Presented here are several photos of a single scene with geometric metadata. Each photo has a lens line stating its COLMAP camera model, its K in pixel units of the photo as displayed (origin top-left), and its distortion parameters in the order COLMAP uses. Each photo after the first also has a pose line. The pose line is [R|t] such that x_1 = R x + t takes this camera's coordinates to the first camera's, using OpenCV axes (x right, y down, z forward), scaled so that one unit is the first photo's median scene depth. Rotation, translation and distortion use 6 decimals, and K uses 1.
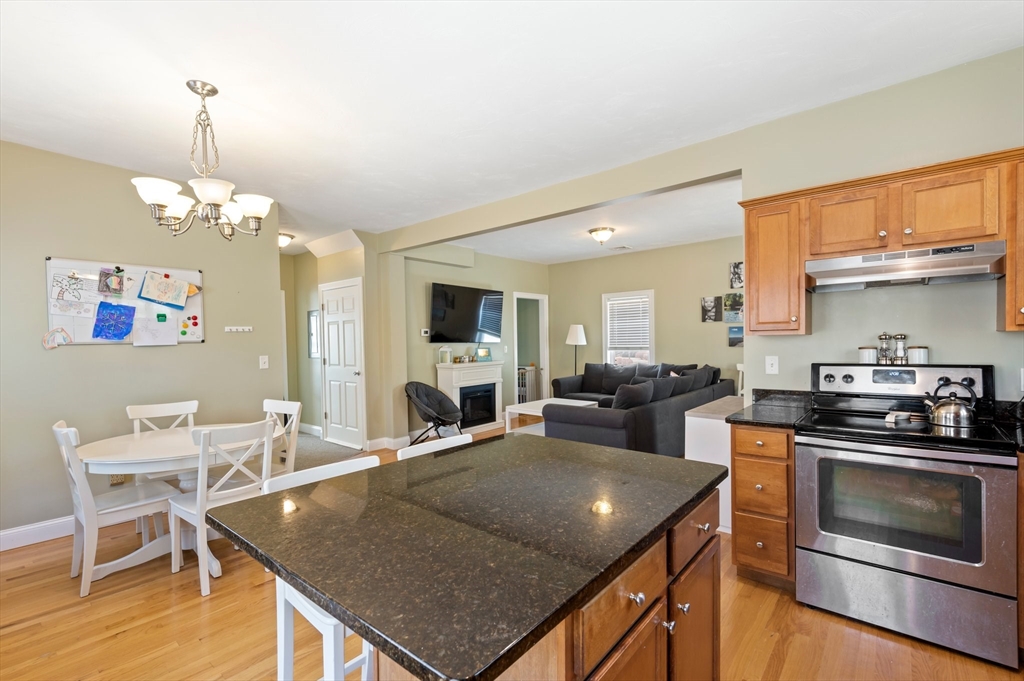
lens RADIAL K [[462.7, 0, 514.3], [0, 462.7, 350.0], [0, 0, 1]] dist [0.000903, 0.001073]
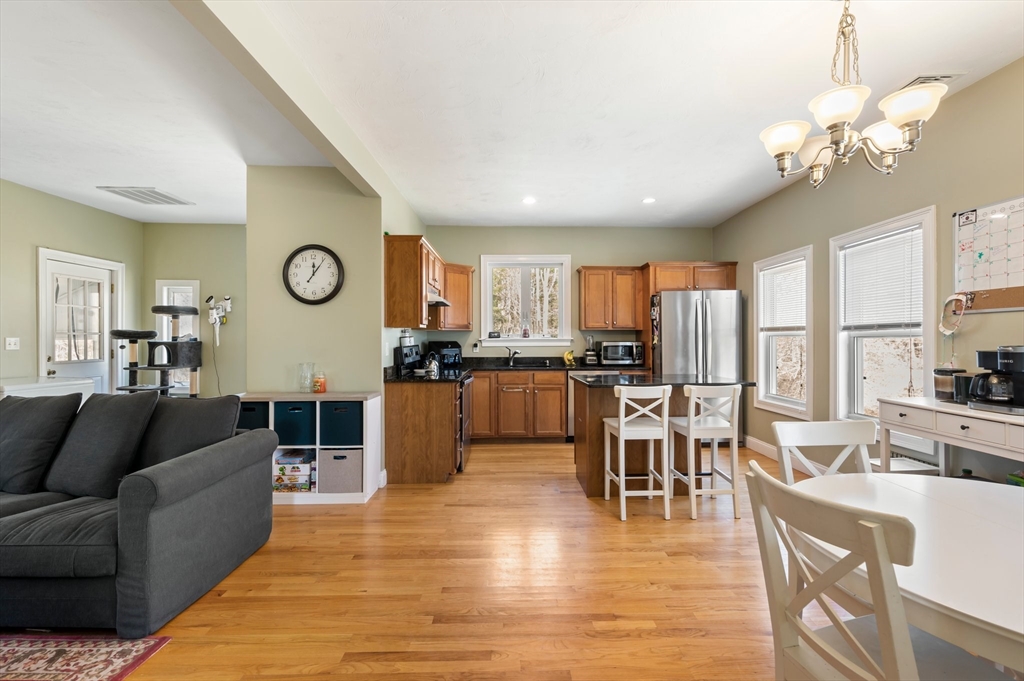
lens RADIAL K [[455.5, 0, 507.3], [0, 455.5, 340.7], [0, 0, 1]] dist [-0.000246, -0.000807]
pose [[-0.646986, 0.015821, 0.762337, -0.444682], [0.033356, 0.999415, 0.007567, 0.006047], [-0.761772, 0.030325, -0.647136, 0.990981]]
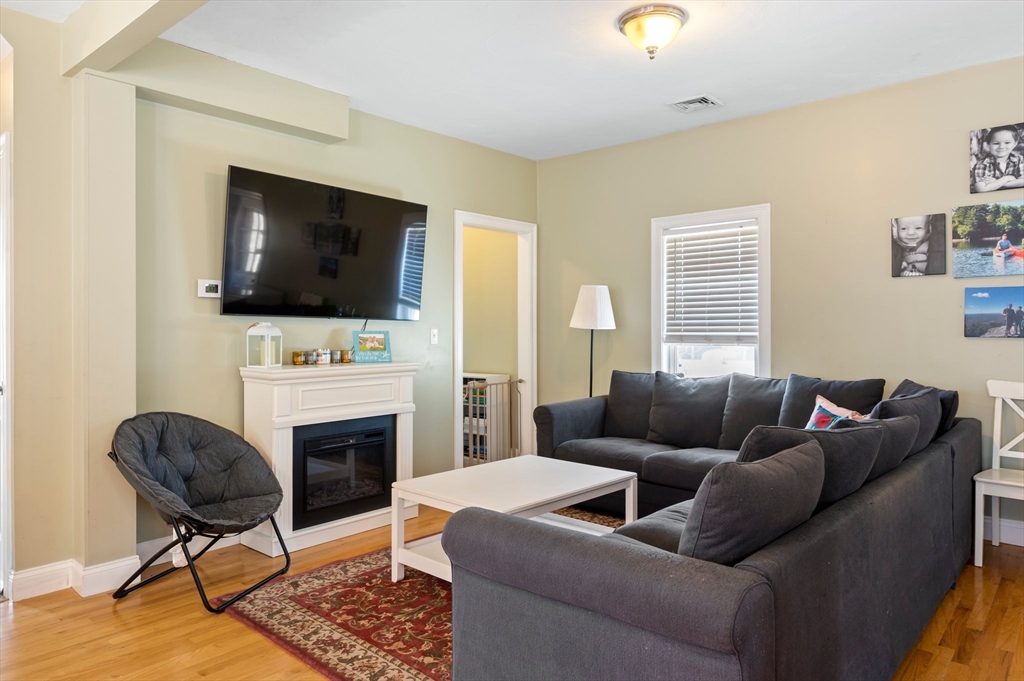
lens RADIAL K [[670.0, 0, 520.4], [0, 670.0, 331.3], [0, 0, 1]] dist [0.001982, -0.002490]
pose [[0.999827, 0.017779, -0.005410, 0.103492], [-0.017889, 0.999623, -0.020834, 0.008567], [0.005037, 0.020927, 0.999768, 0.534991]]
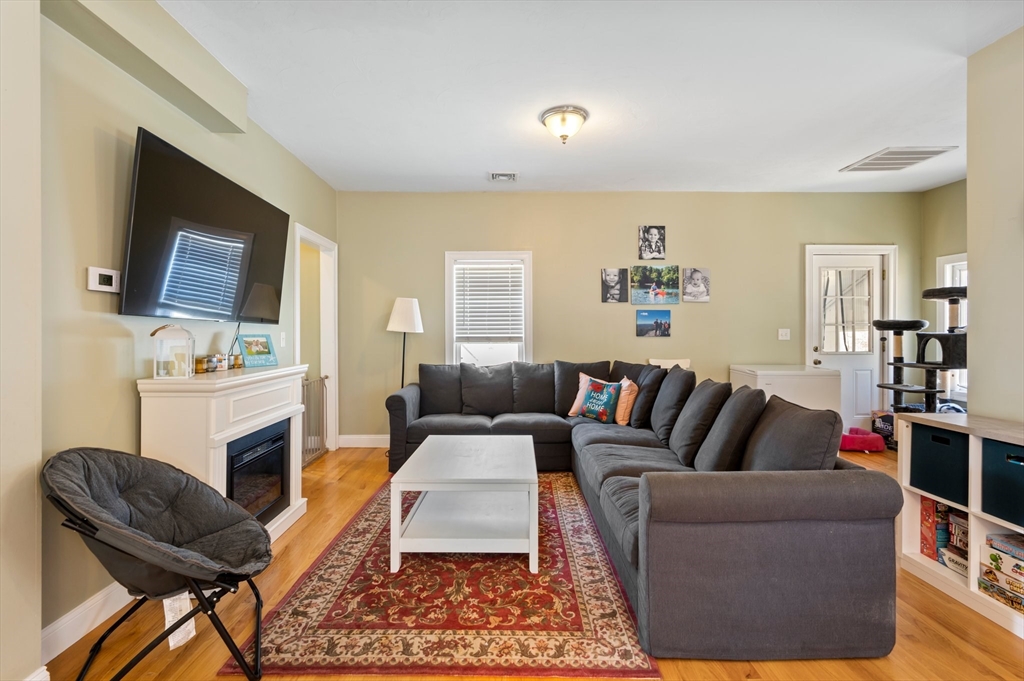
lens RADIAL K [[462.7, 0, 504.1], [0, 462.7, 333.2], [0, 0, 1]] dist [0.000903, 0.001073]
pose [[0.745858, 0.015205, 0.665931, -0.252315], [0.005208, 0.999576, -0.028655, 0.010336], [-0.666085, 0.024841, 0.745462, 0.755786]]
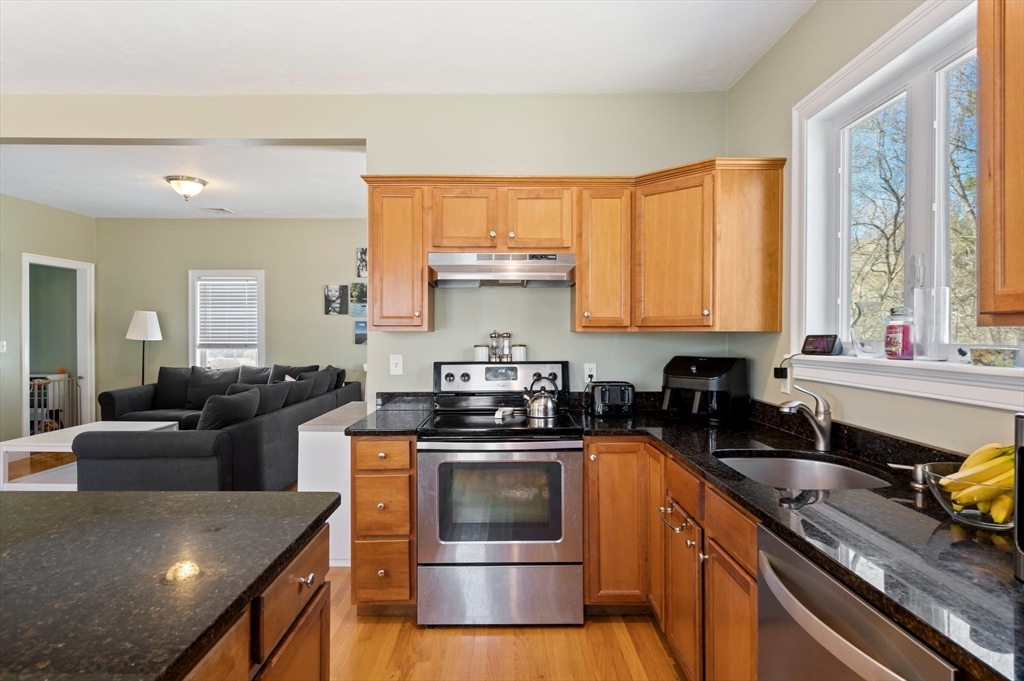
lens RADIAL K [[554.8, 0, 521.6], [0, 554.8, 335.7], [0, 0, 1]] dist [0.002219, -0.001427]
pose [[0.752443, 0.014309, 0.658502, 0.019272], [0.000103, 0.999761, -0.021841, -0.000219], [-0.658658, 0.016502, 0.752262, 0.019866]]
